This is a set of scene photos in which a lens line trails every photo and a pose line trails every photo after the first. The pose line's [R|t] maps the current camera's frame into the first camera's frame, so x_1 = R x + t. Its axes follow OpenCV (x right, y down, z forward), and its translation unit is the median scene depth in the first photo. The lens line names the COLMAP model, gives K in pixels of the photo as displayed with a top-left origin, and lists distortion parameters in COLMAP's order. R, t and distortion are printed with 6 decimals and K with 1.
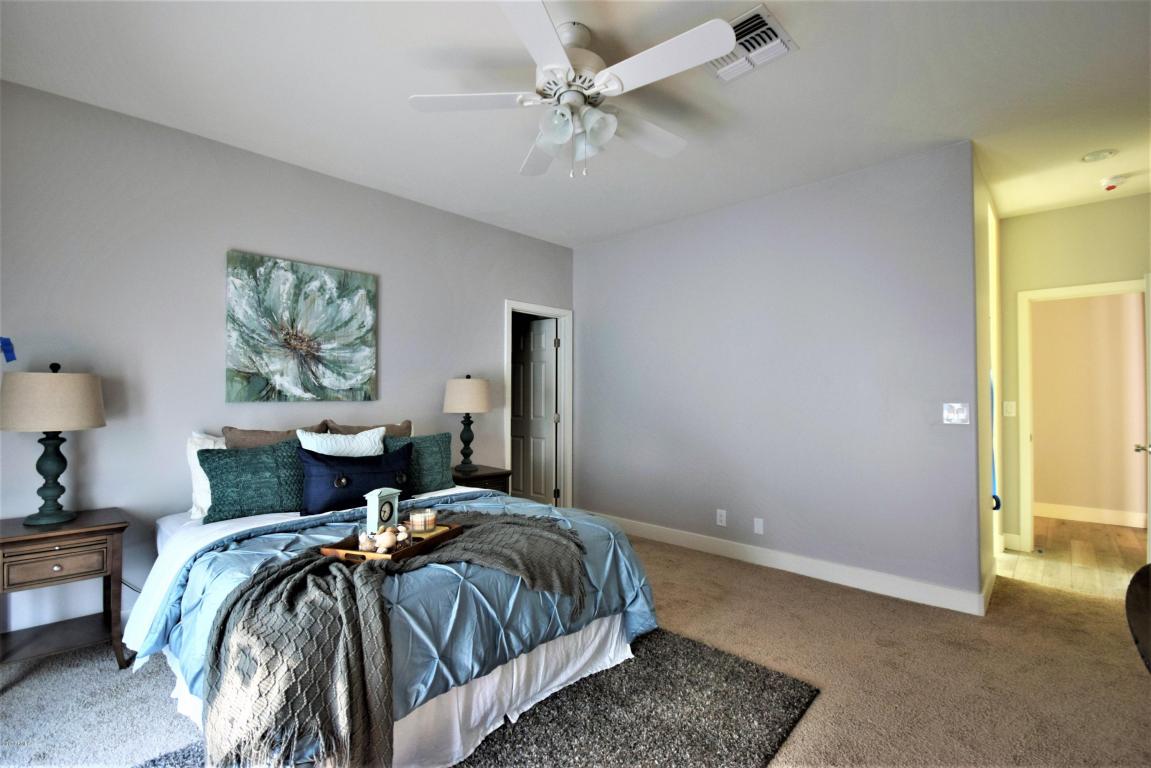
lens RADIAL K [[505.4, 0, 572.8], [0, 505.4, 387.4], [0, 0, 1]] dist [0.009694, -0.012259]
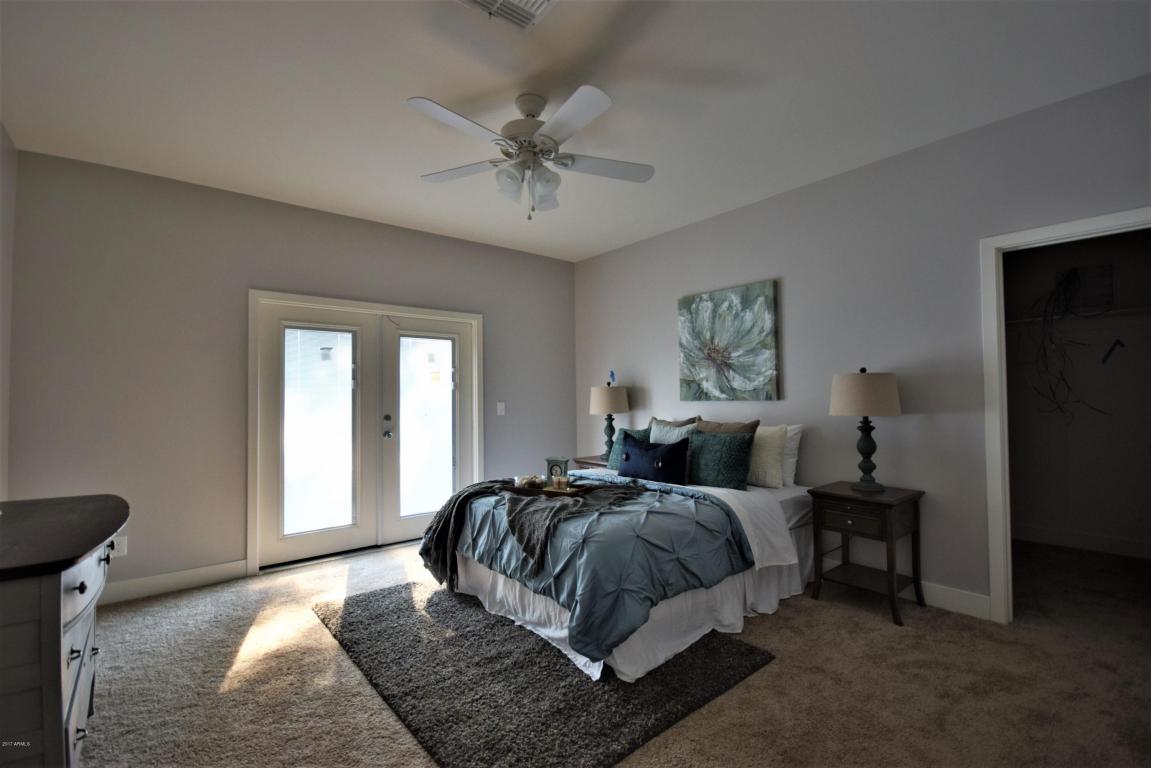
lens RADIAL K [[505.4, 0, 573.0], [0, 505.4, 387.9], [0, 0, 1]] dist [0.009694, -0.012259]
pose [[-0.106723, -0.019179, -0.994104, 0.735095], [0.029981, 0.999297, -0.022498, 0.012944], [0.993837, -0.032205, -0.106073, 0.750636]]
